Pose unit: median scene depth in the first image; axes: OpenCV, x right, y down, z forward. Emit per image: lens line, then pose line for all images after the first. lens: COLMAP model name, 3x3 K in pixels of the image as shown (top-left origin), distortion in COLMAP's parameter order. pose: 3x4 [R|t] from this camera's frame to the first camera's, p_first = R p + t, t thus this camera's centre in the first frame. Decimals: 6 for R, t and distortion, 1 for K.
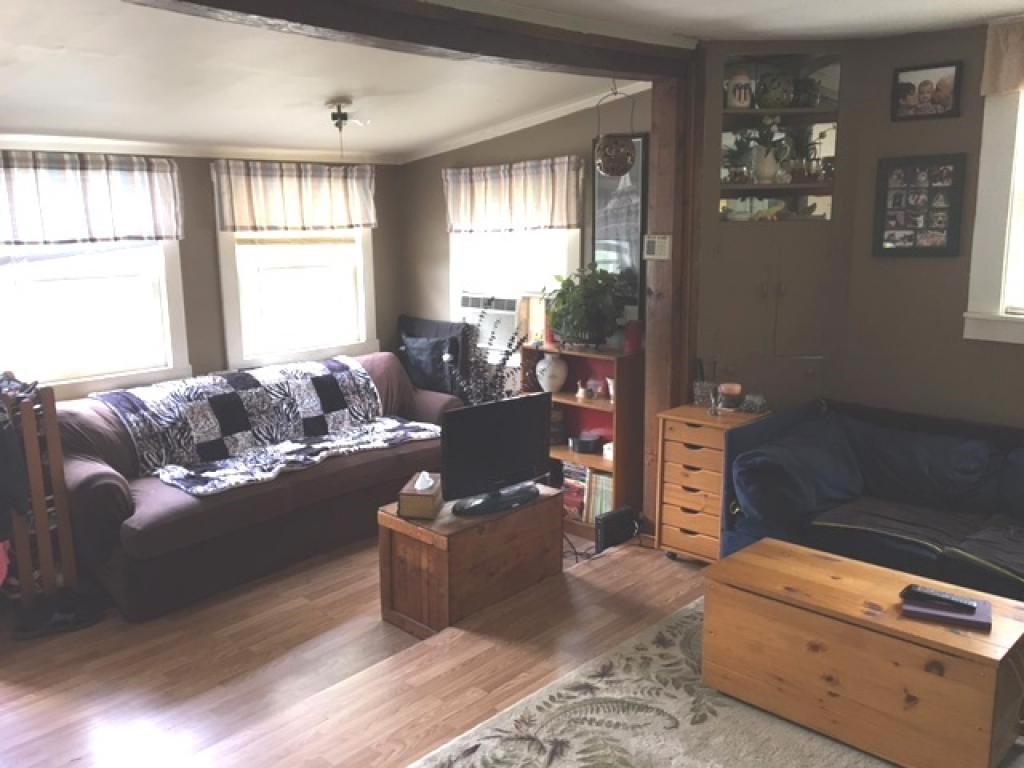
lens RADIAL K [[871.5, 0, 512.0], [0, 871.5, 384.0], [0, 0, 1]] dist [0.114062, -0.149134]
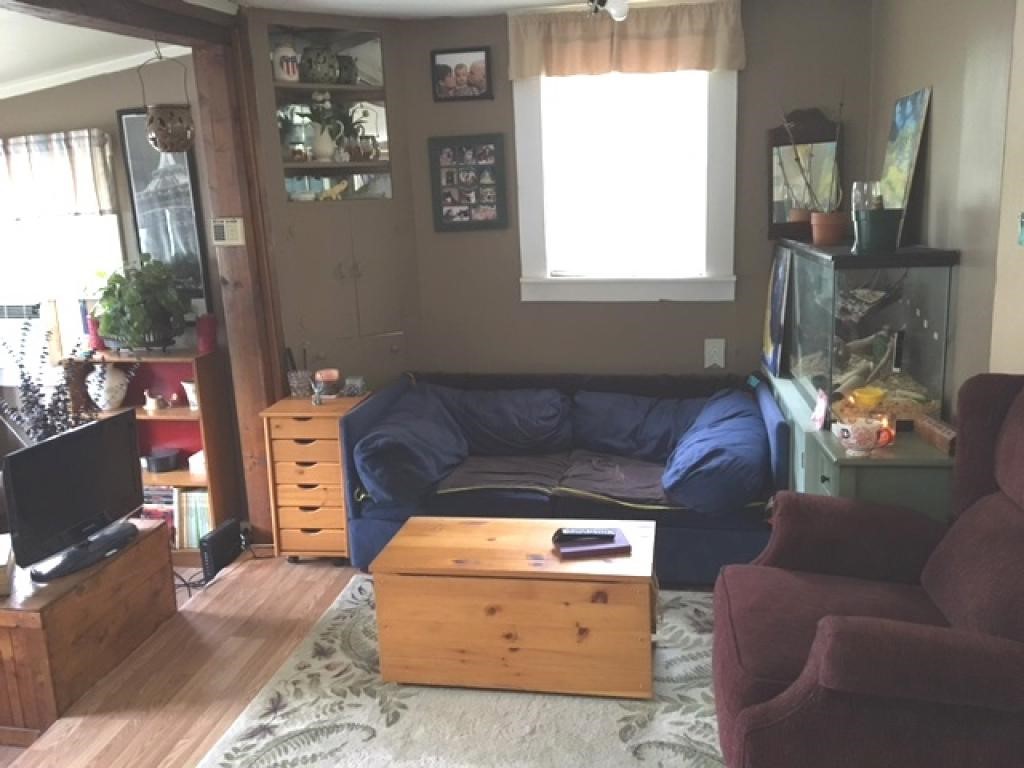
lens RADIAL K [[871.5, 0, 512.0], [0, 871.5, 384.0], [0, 0, 1]] dist [0.114062, -0.149134]
pose [[0.836884, -0.147558, 0.527117, -0.095870], [0.136525, 0.988815, 0.060047, -0.015785], [-0.530081, 0.021712, 0.847669, 0.076184]]
